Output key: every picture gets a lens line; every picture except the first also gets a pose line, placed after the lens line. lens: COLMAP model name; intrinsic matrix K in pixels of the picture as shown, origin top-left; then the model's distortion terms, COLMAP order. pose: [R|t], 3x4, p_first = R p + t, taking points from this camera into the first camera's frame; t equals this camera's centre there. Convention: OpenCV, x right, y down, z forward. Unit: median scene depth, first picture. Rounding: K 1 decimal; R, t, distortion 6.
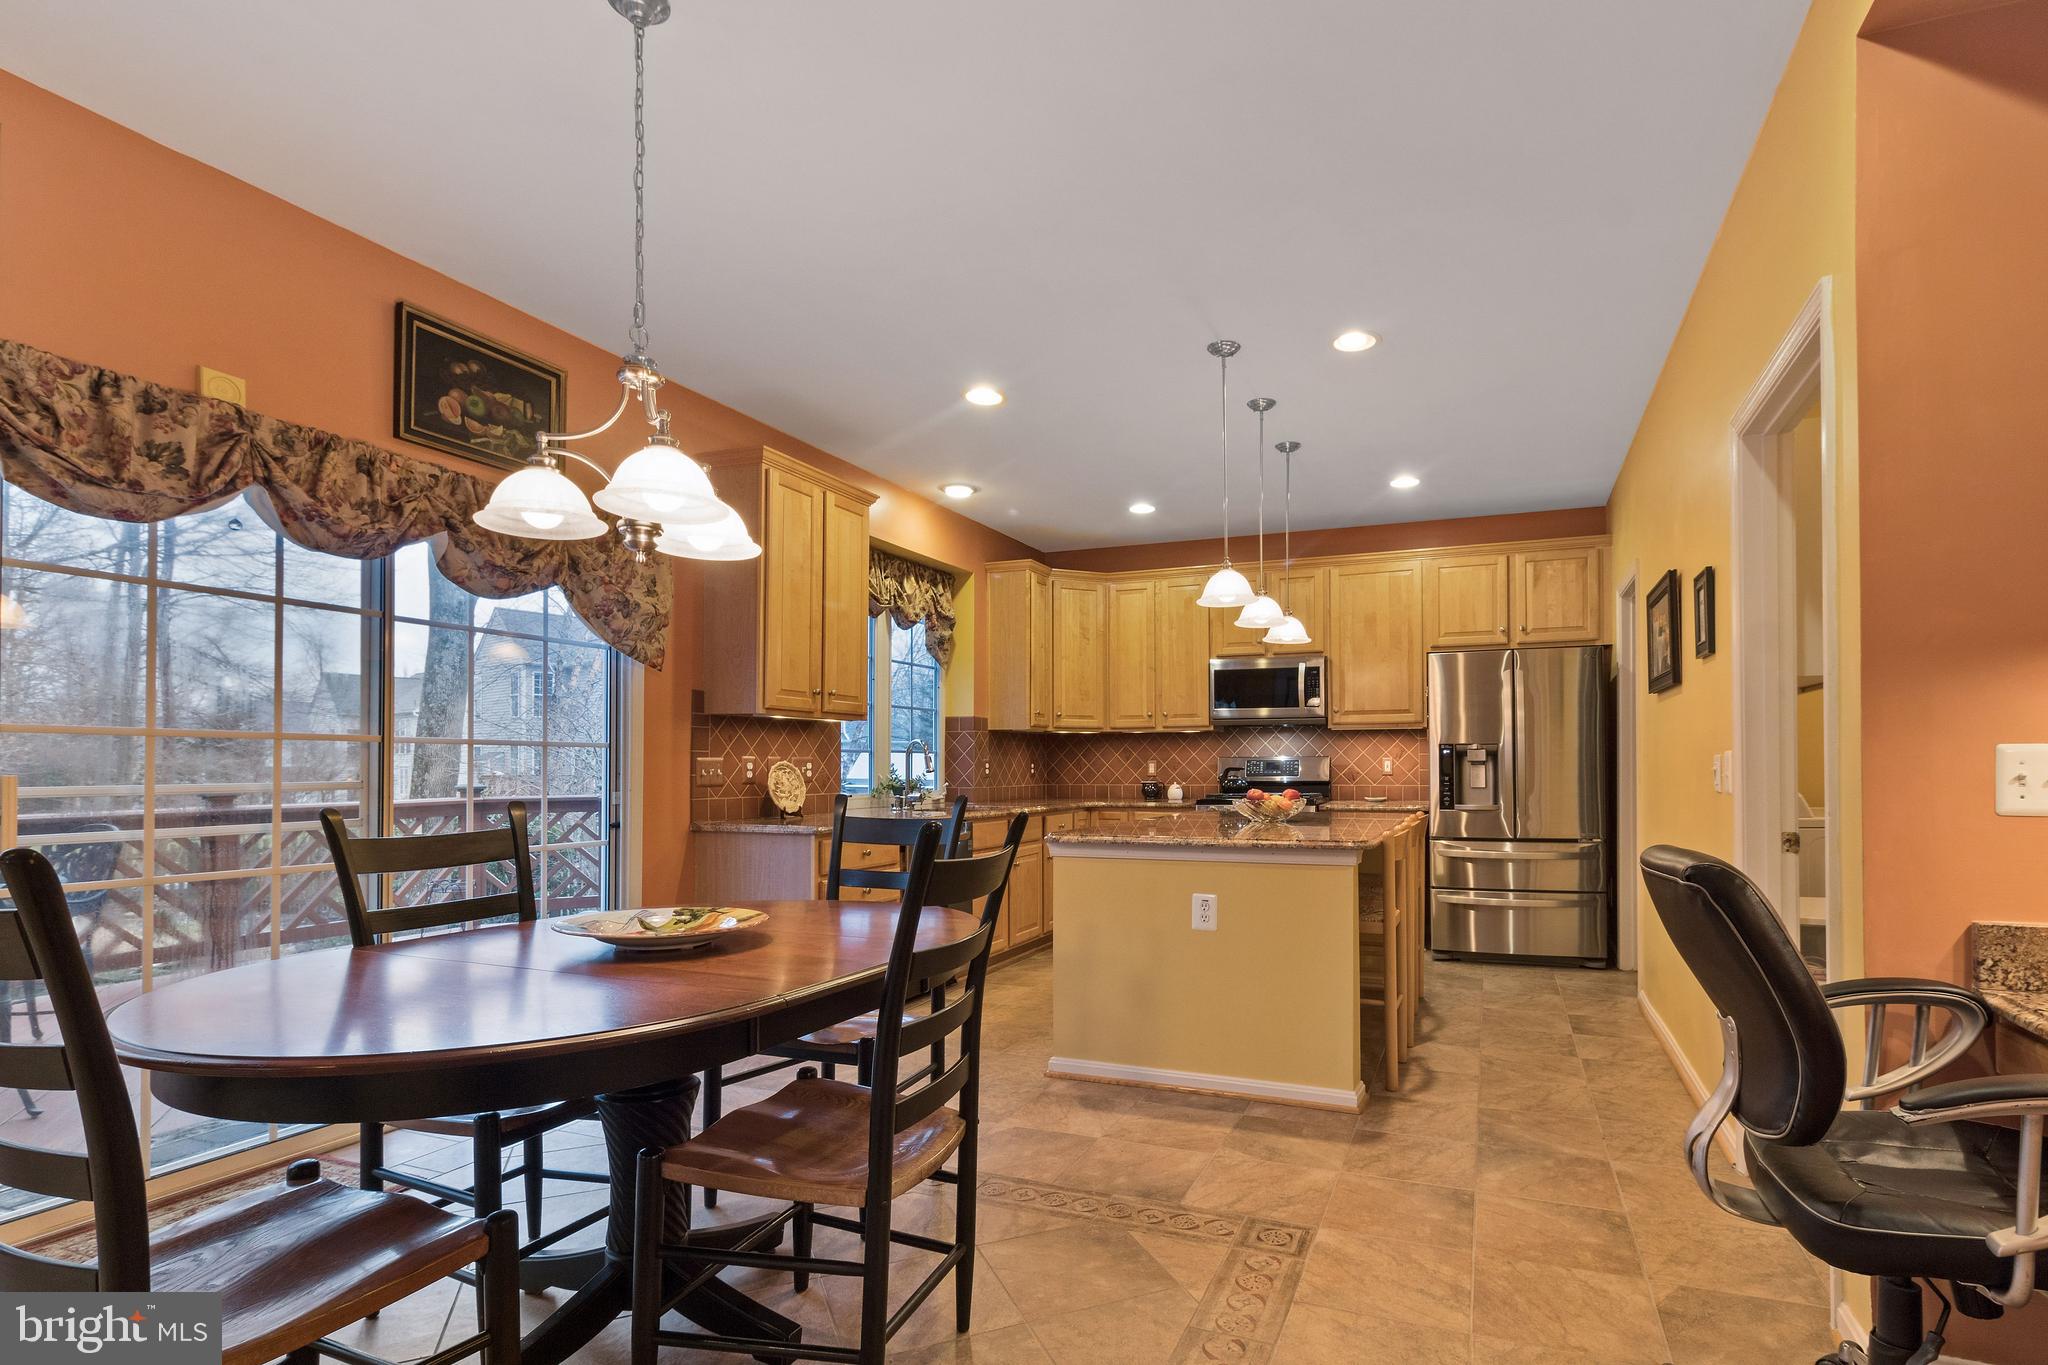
lens RADIAL K [[963.4, 0, 1074.4], [0, 963.4, 749.0], [0, 0, 1]] dist [-0.019252, 0.000077]
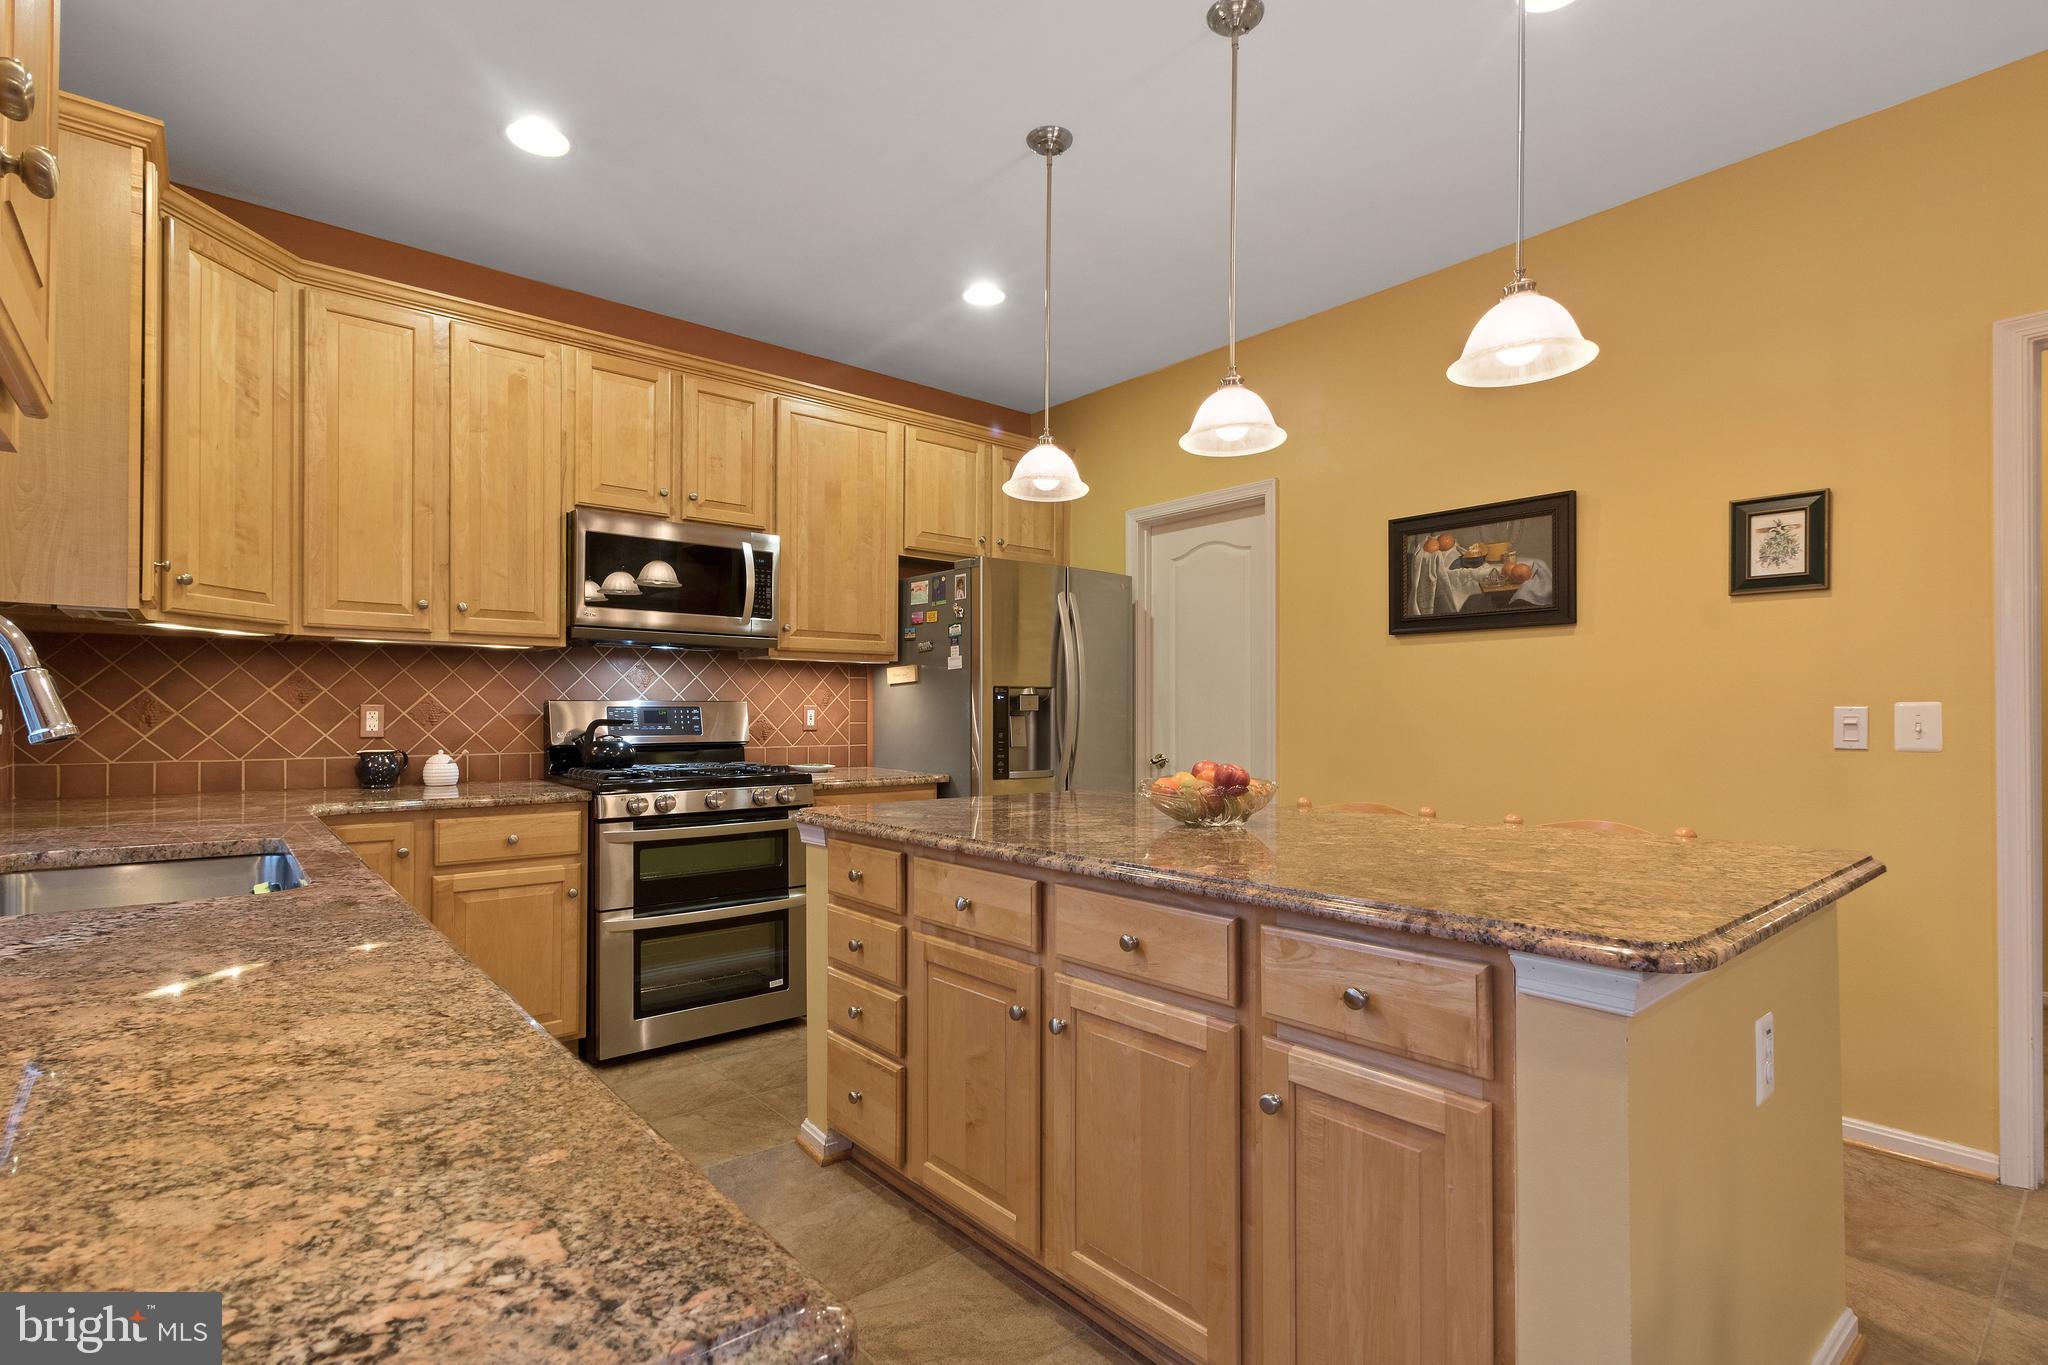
lens RADIAL K [[968.2, 0, 970.2], [0, 968.2, 722.0], [0, 0, 1]] dist [0.001314, 0.000211]
pose [[0.478734, -0.000599, 0.877960, -0.235331], [-0.016178, 0.999824, 0.009504, 0.013649], [-0.877811, -0.018754, 0.478640, 0.636618]]
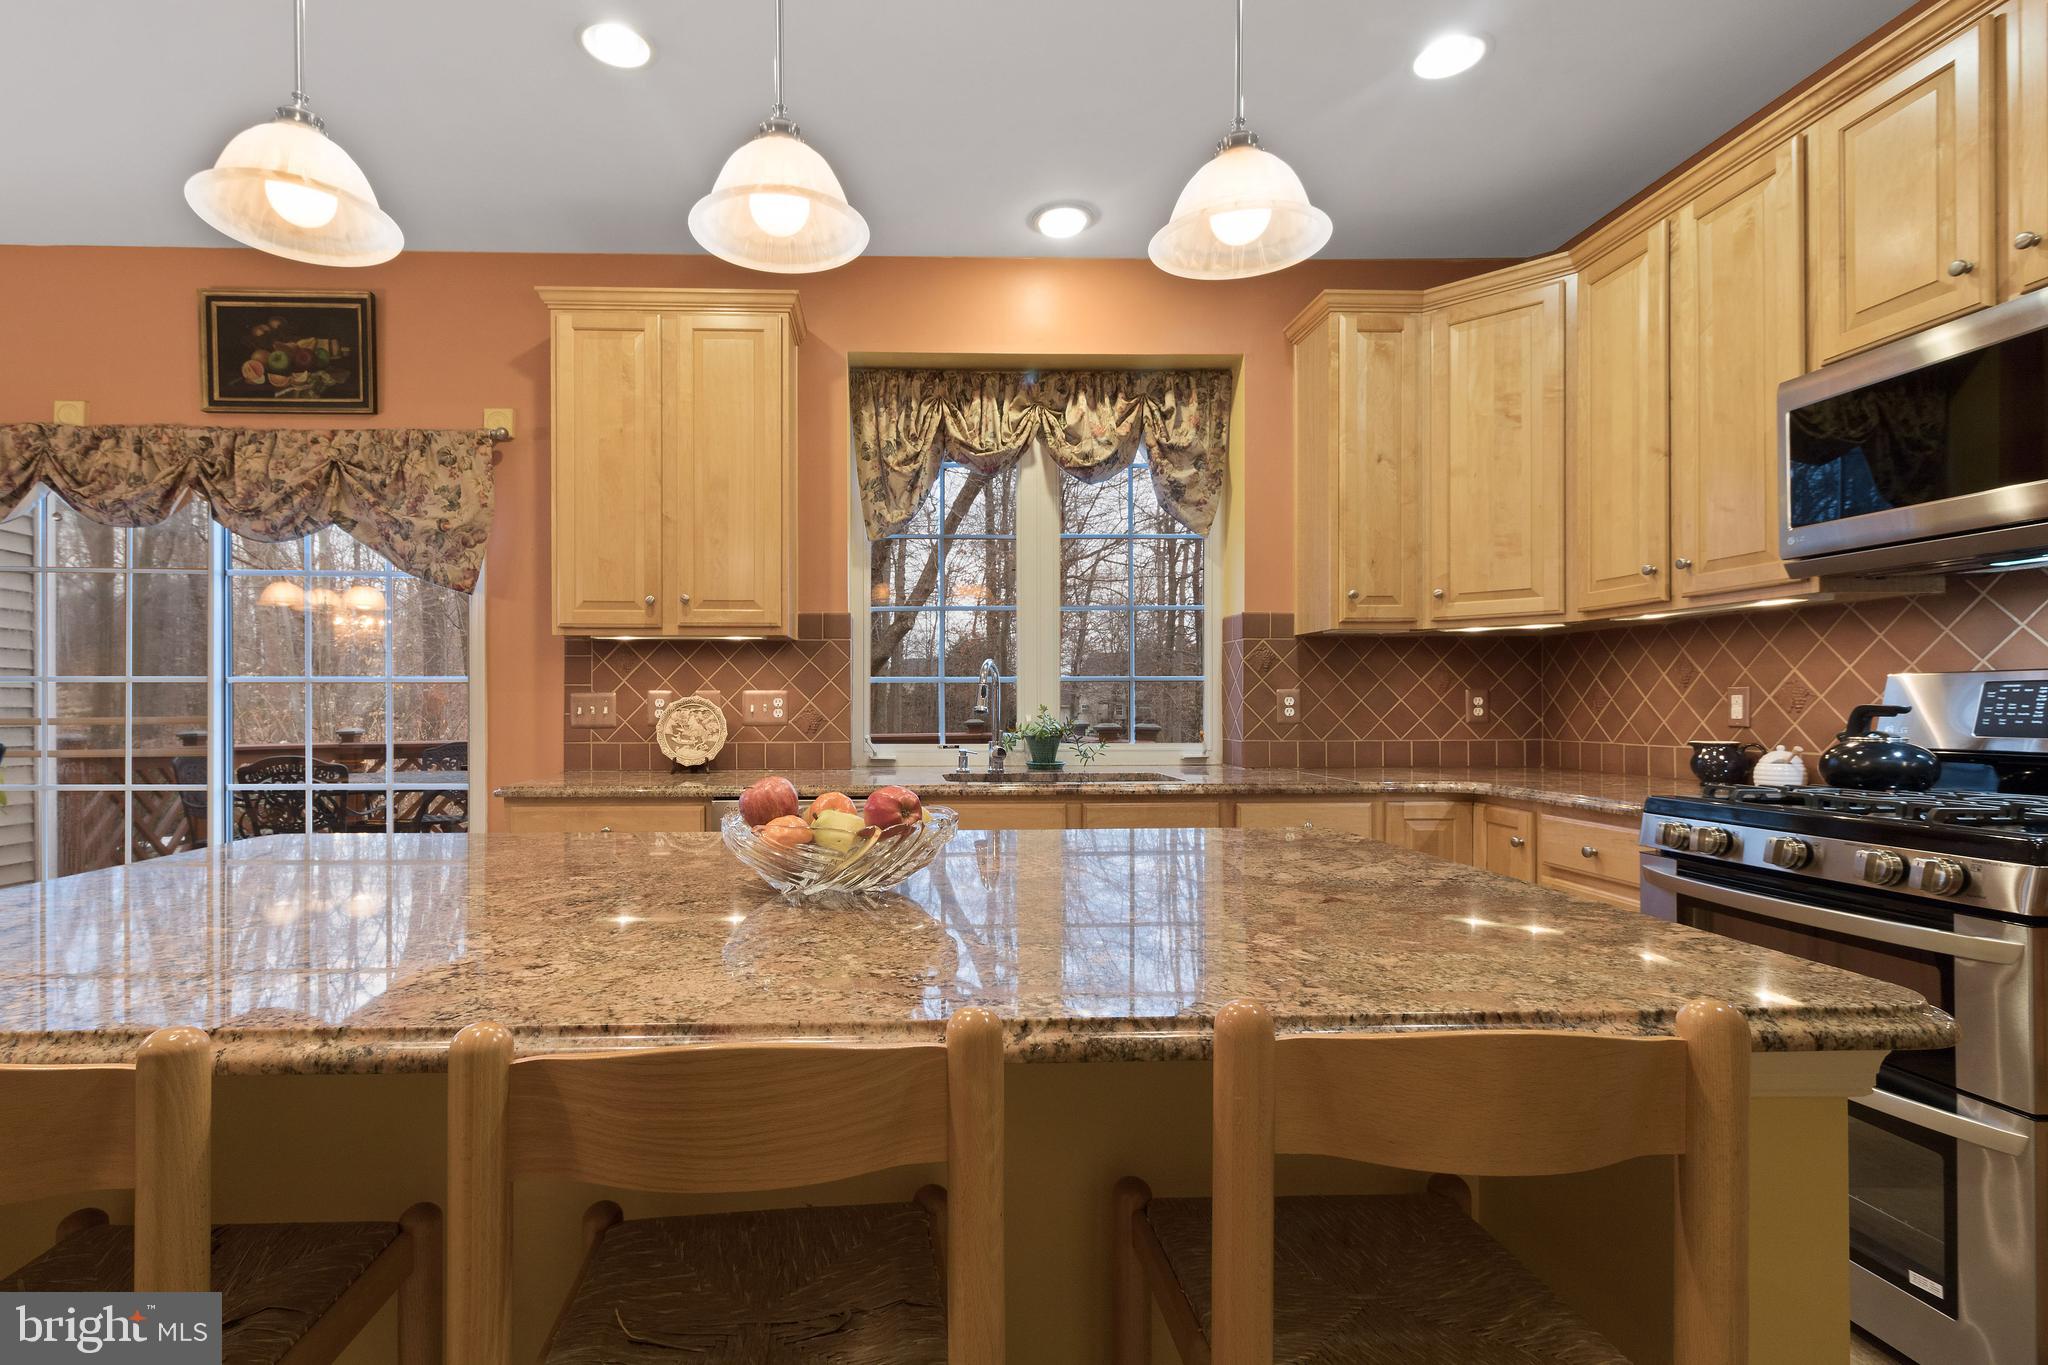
lens RADIAL K [[969.4, 0, 920.5], [0, 969.4, 702.7], [0, 0, 1]] dist [0.003825, 0.000613]
pose [[0.428387, -0.000276, -0.903596, 0.357160], [0.017179, 0.999822, 0.007839, 0.011593], [0.903432, -0.018881, 0.428315, 0.654001]]
